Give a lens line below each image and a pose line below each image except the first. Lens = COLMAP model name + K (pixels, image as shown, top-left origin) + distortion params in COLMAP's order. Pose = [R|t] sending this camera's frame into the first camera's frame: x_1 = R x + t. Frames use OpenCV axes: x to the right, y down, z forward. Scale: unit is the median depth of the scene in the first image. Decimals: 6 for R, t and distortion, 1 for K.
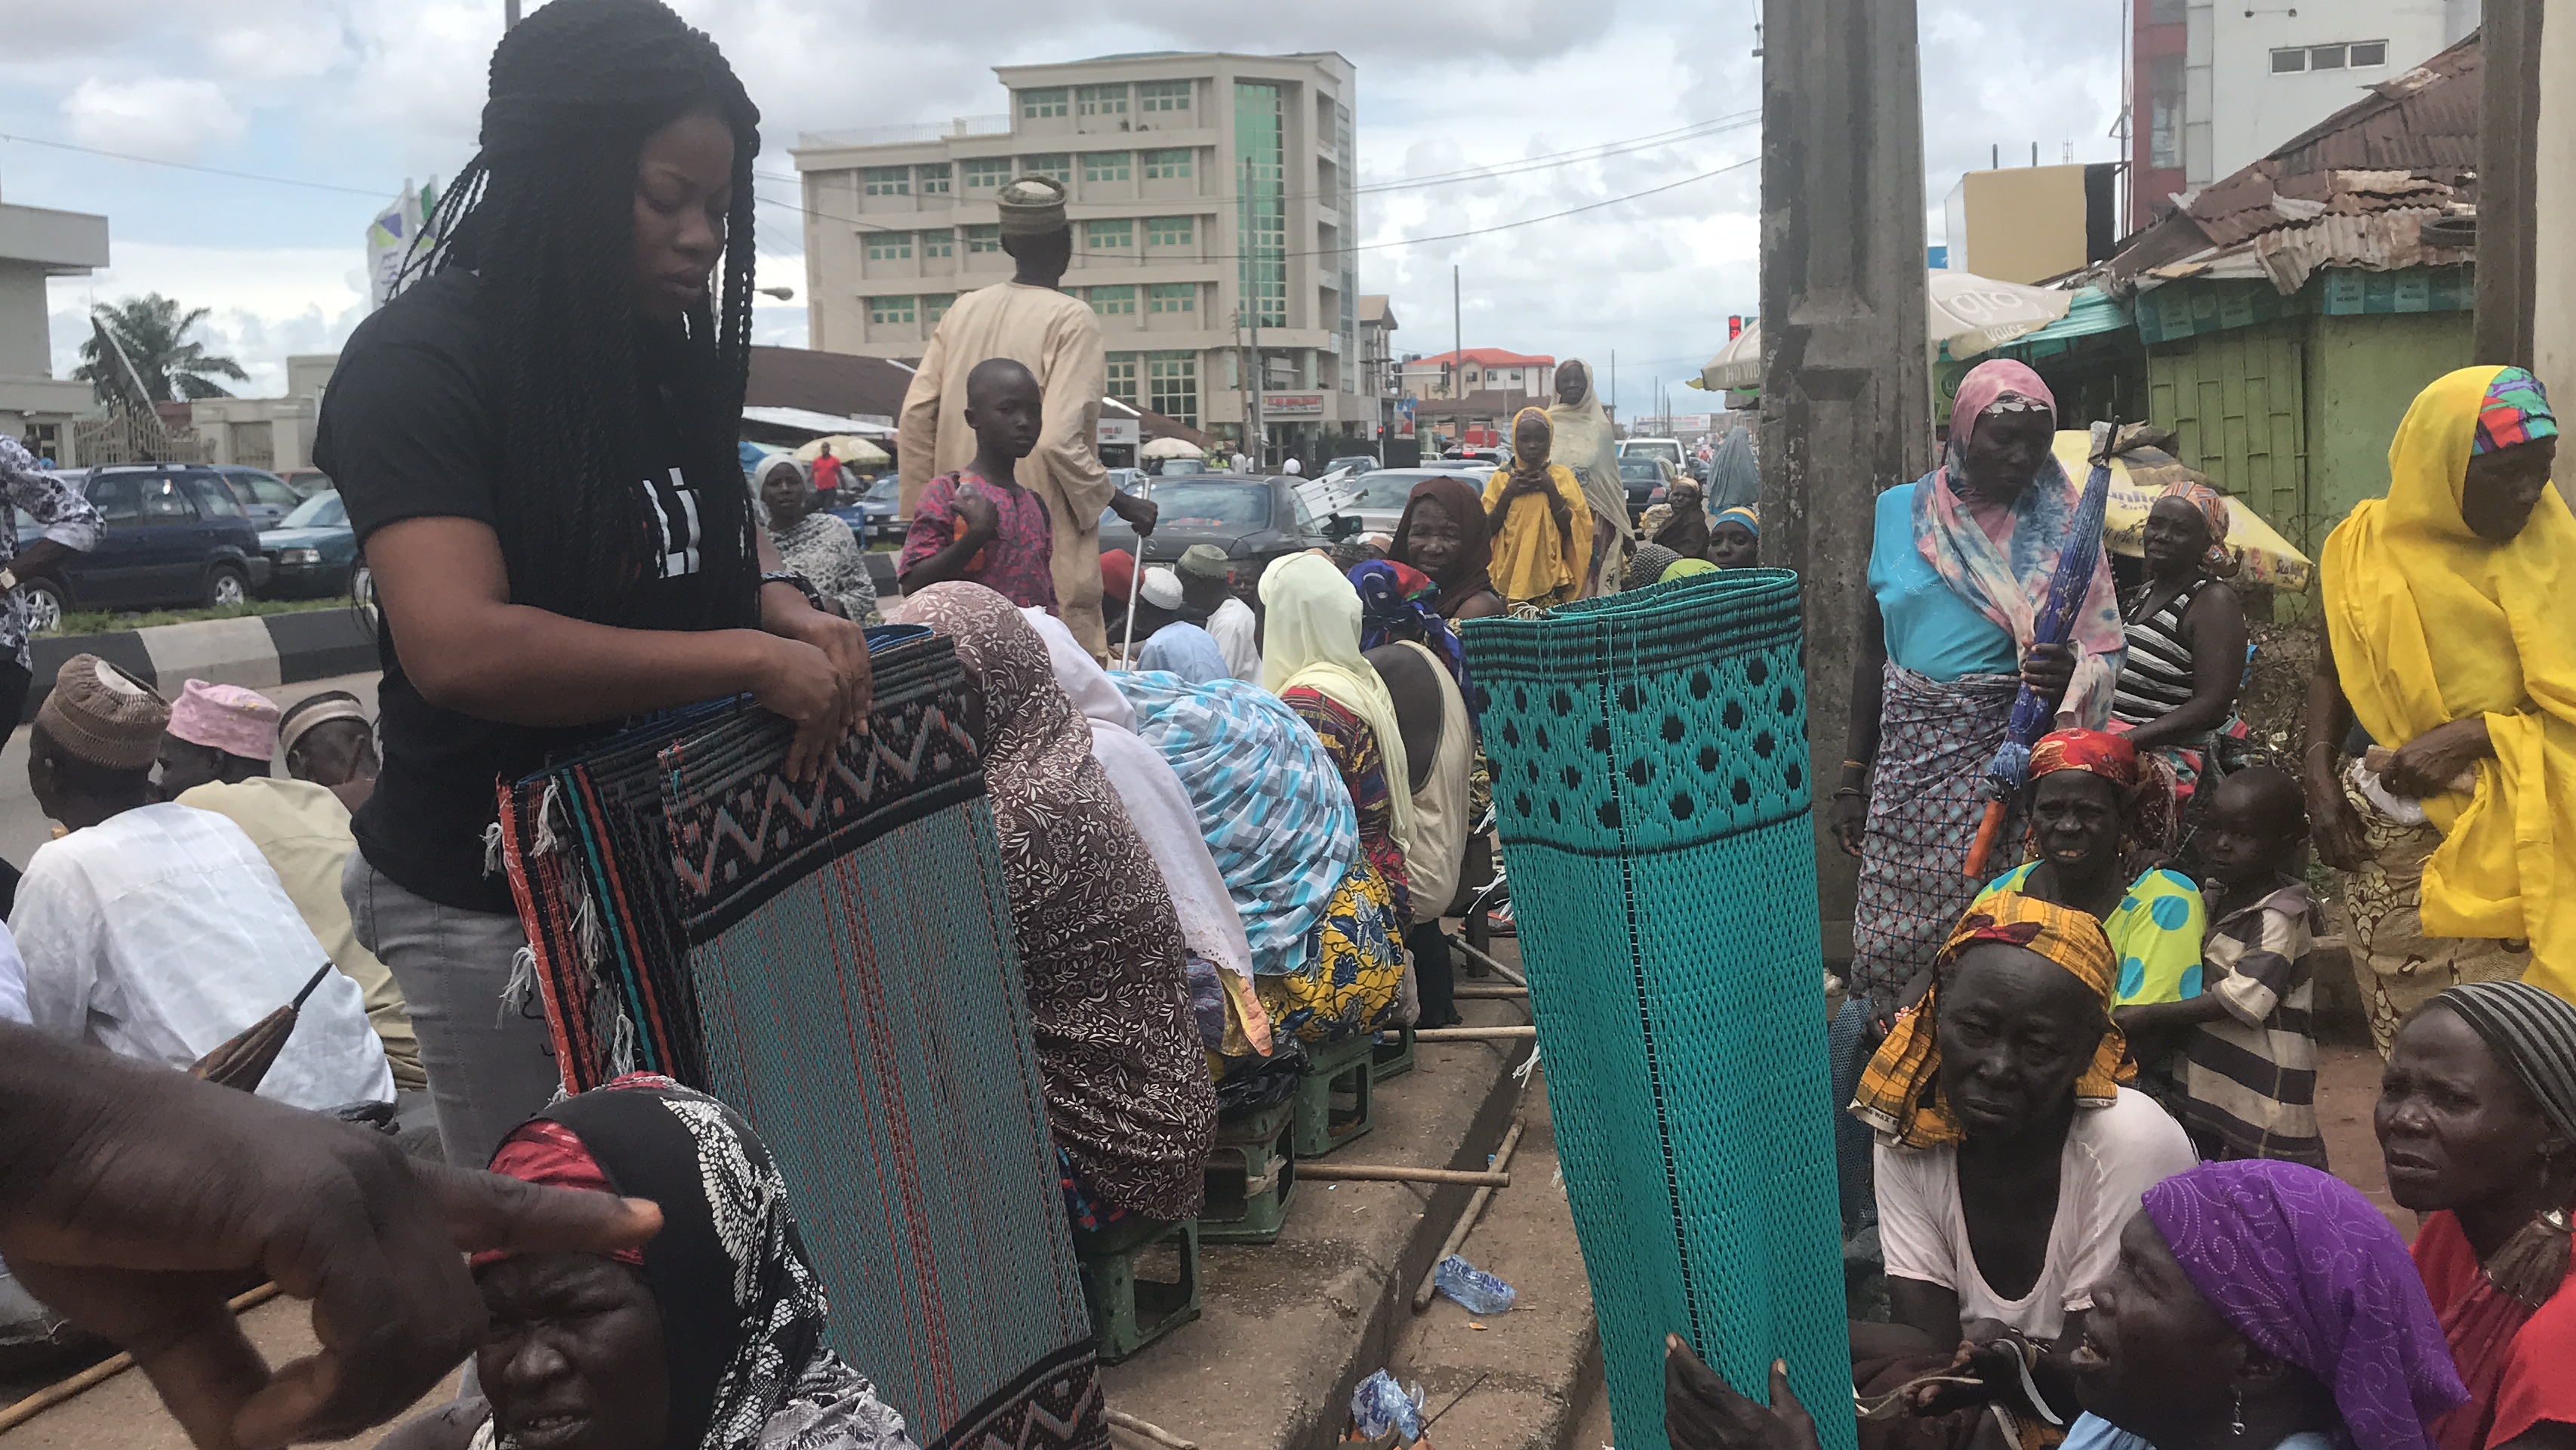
lens RADIAL K [[2520.7, 0, 1297.7], [0, 2520.7, 681.4], [0, 0, 1]] dist [0.058586, -0.181300]
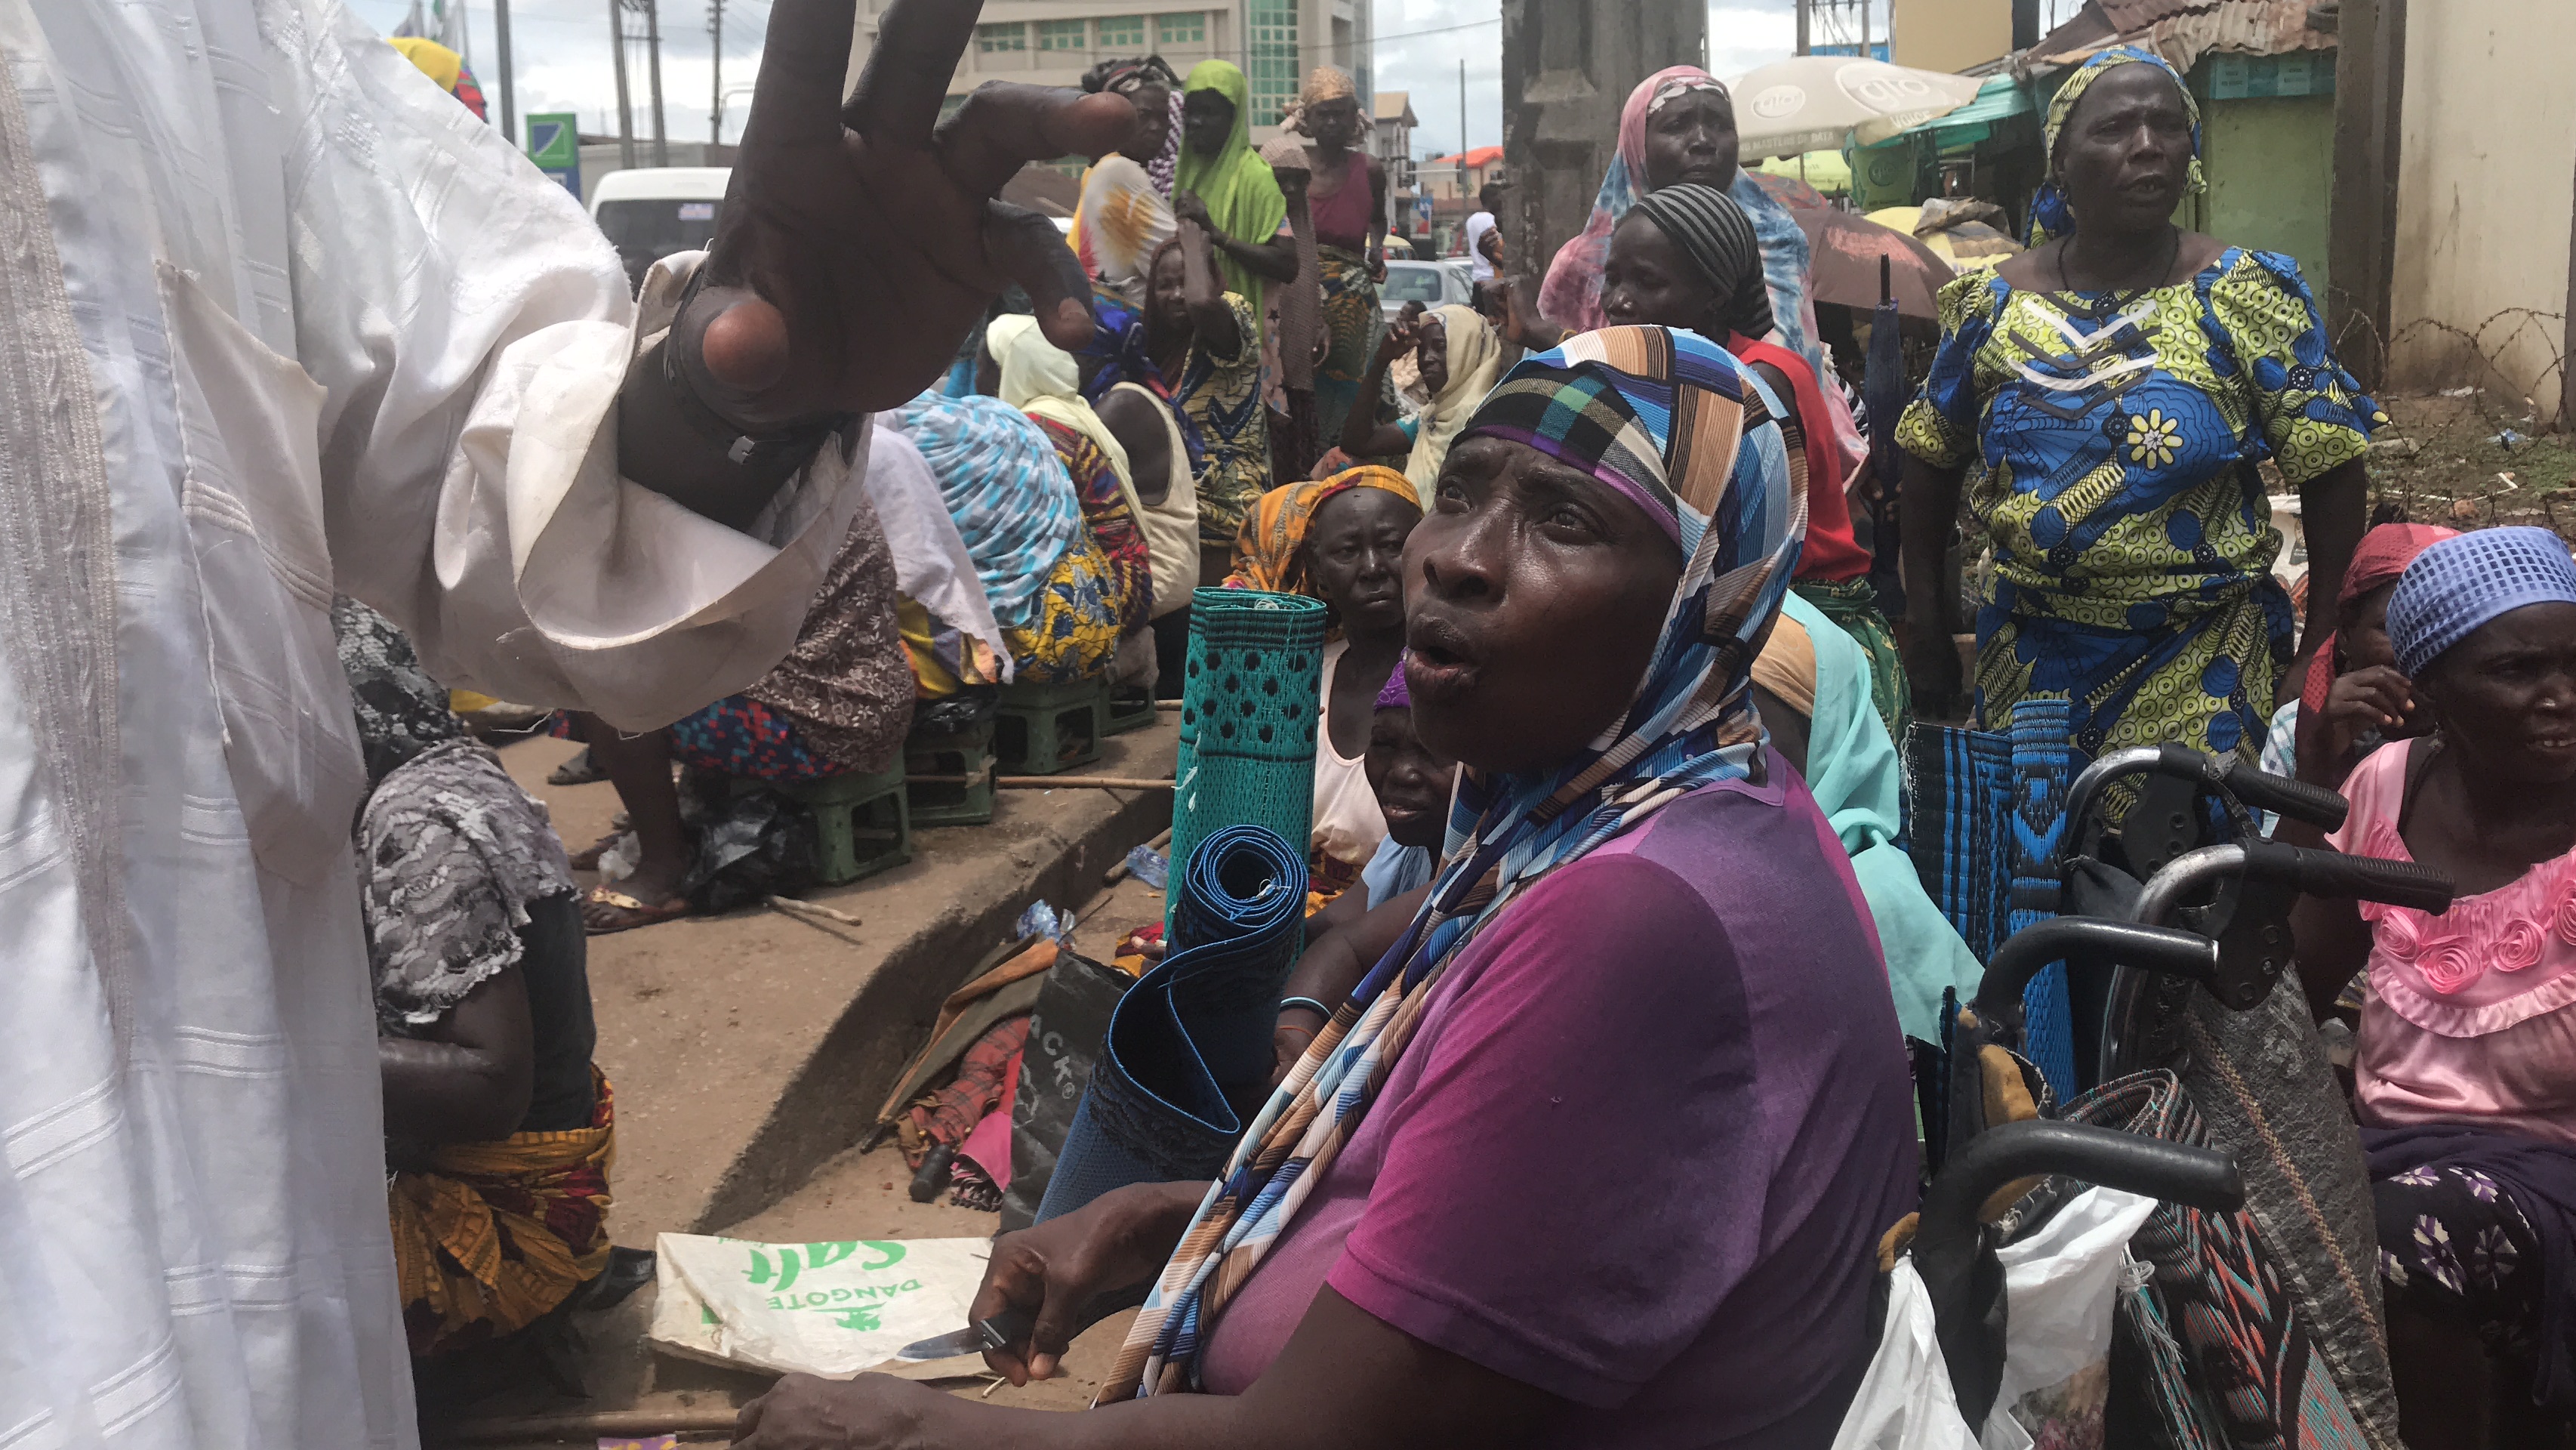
lens RADIAL K [[2537.6, 0, 1288.0], [0, 2537.6, 725.0], [0, 0, 1]] dist [0.052901, -0.143044]
pose [[0.999752, -0.001930, -0.022174, 0.101163], [0.003939, 0.995847, 0.090962, 0.031736], [0.021906, -0.091027, 0.995607, -0.164039]]
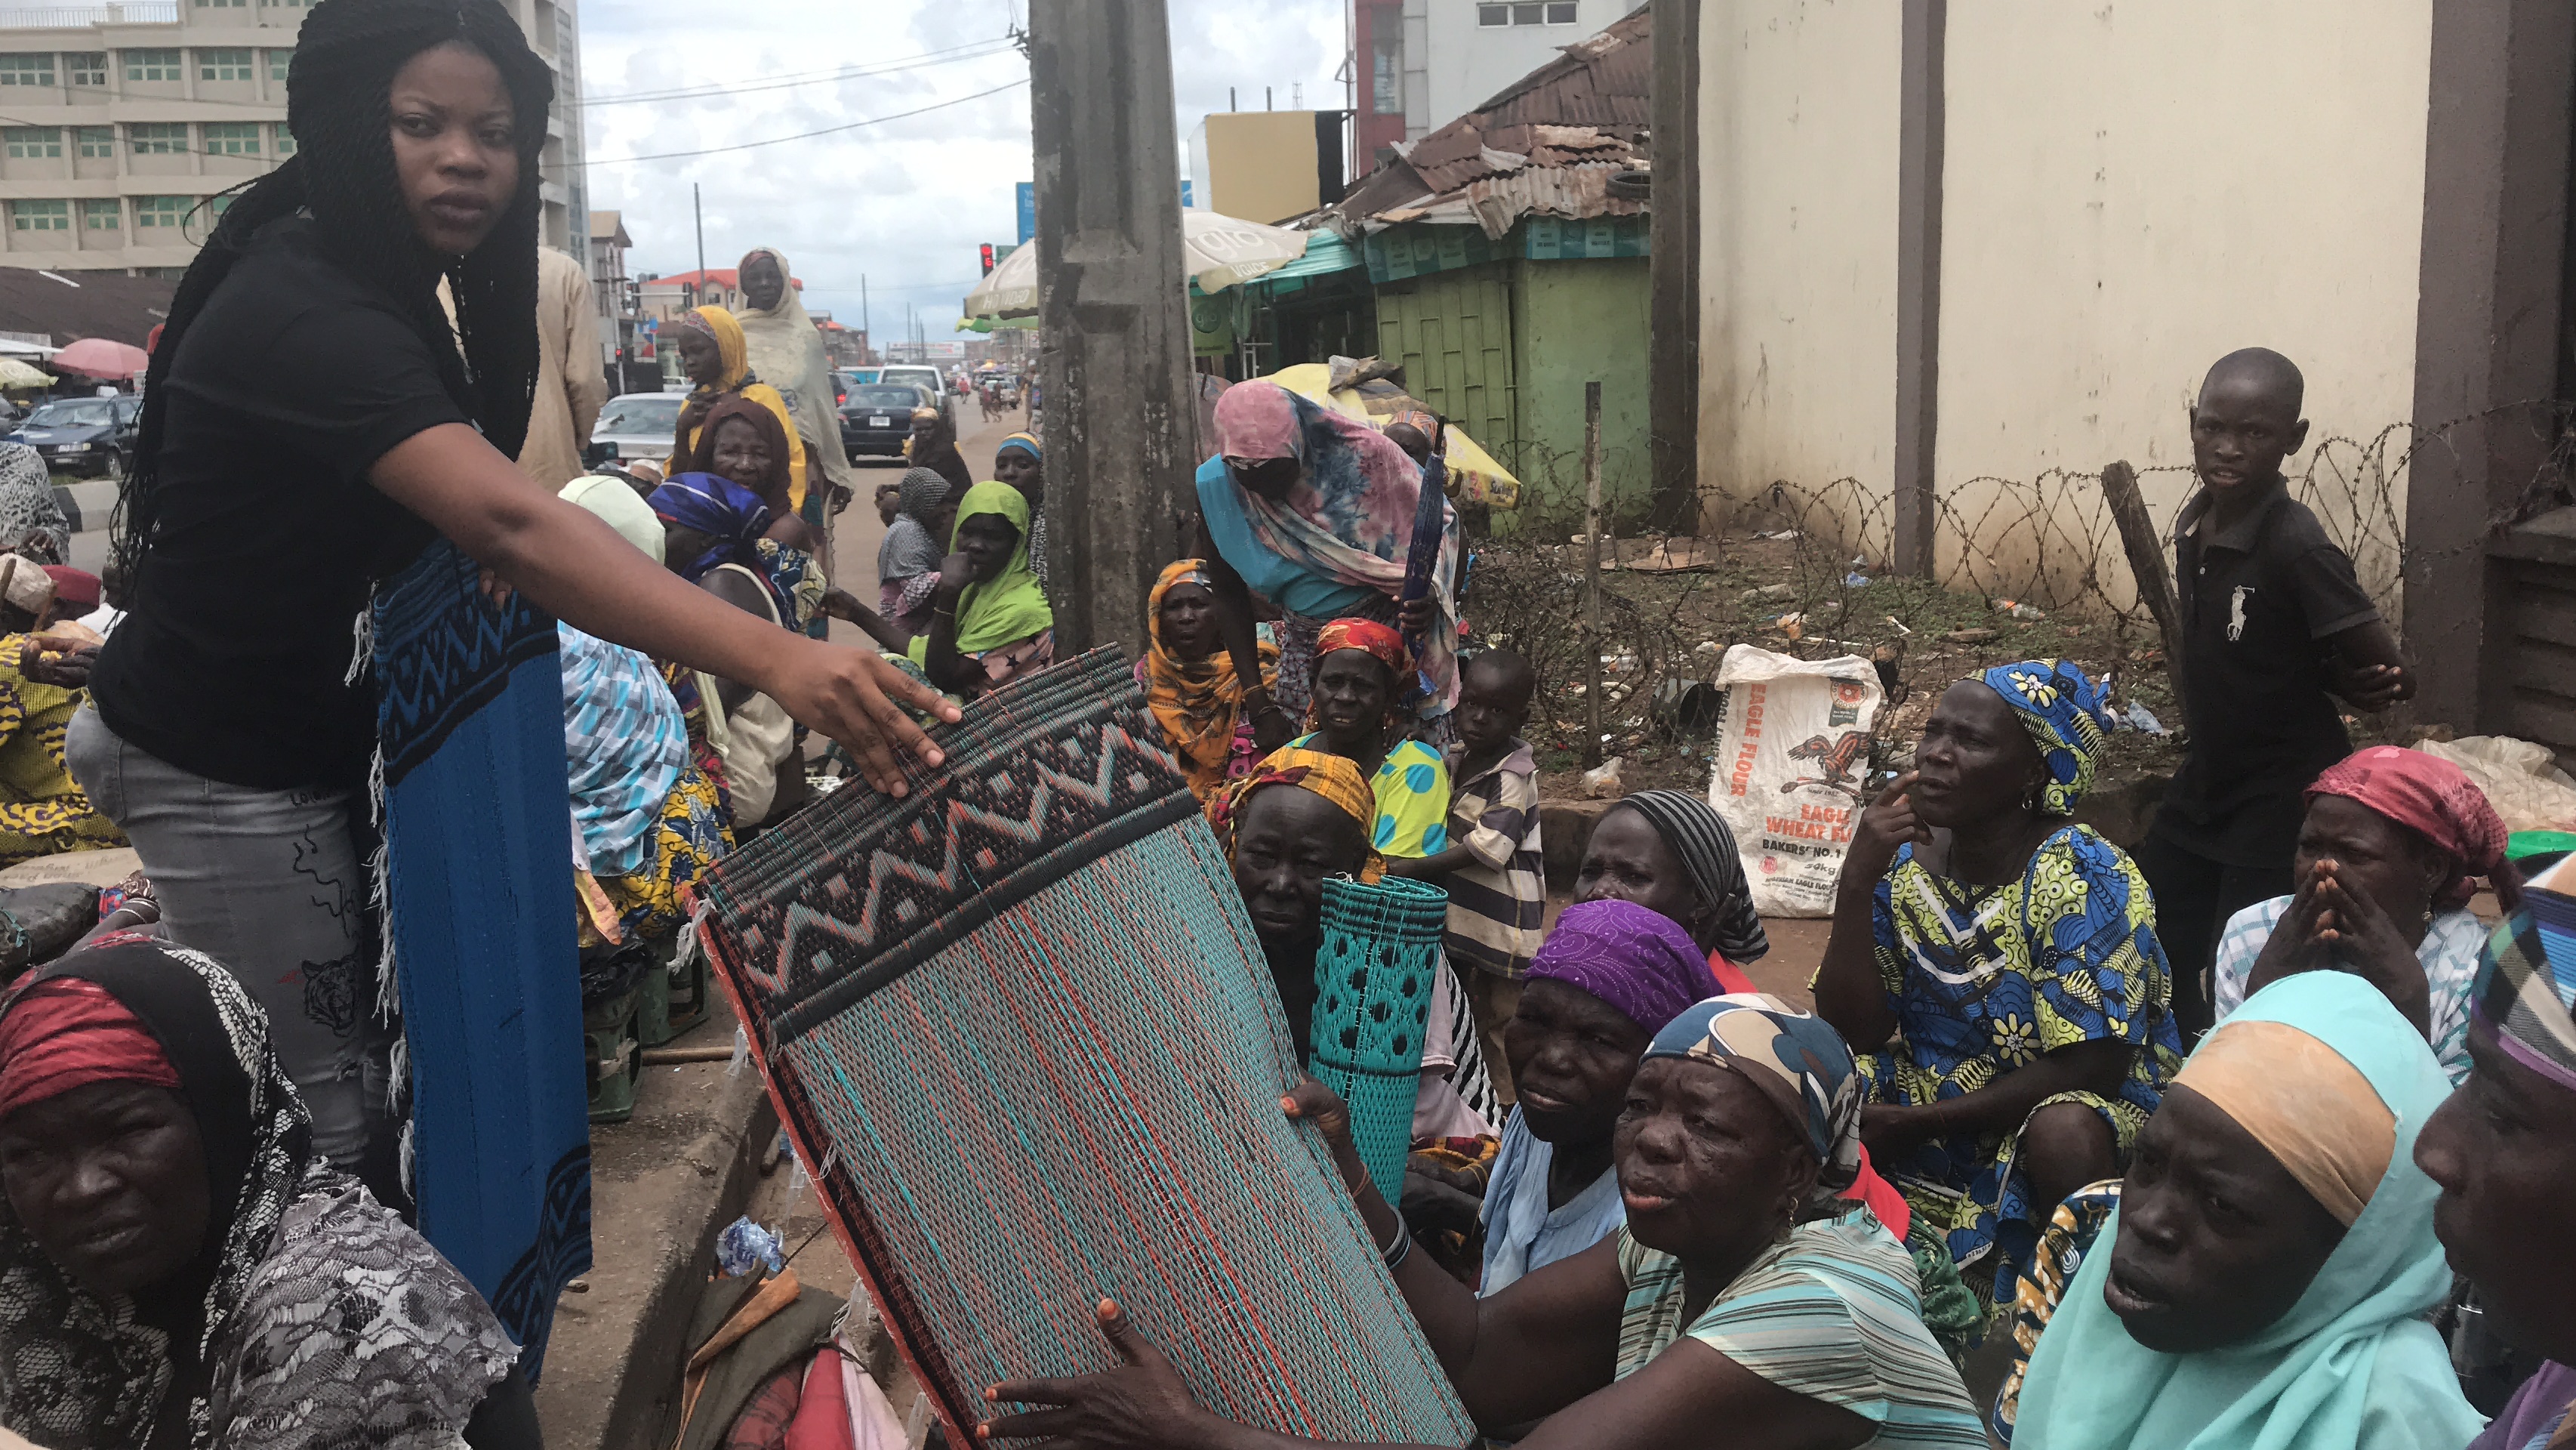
lens RADIAL K [[2510.9, 0, 1376.7], [0, 2510.9, 703.7], [0, 0, 1]] dist [0.124664, -0.002991]
pose [[0.948434, -0.036538, 0.314863, -0.023877], [0.024845, 0.998847, 0.041073, 0.005710], [-0.316001, -0.031132, 0.948248, -0.066552]]
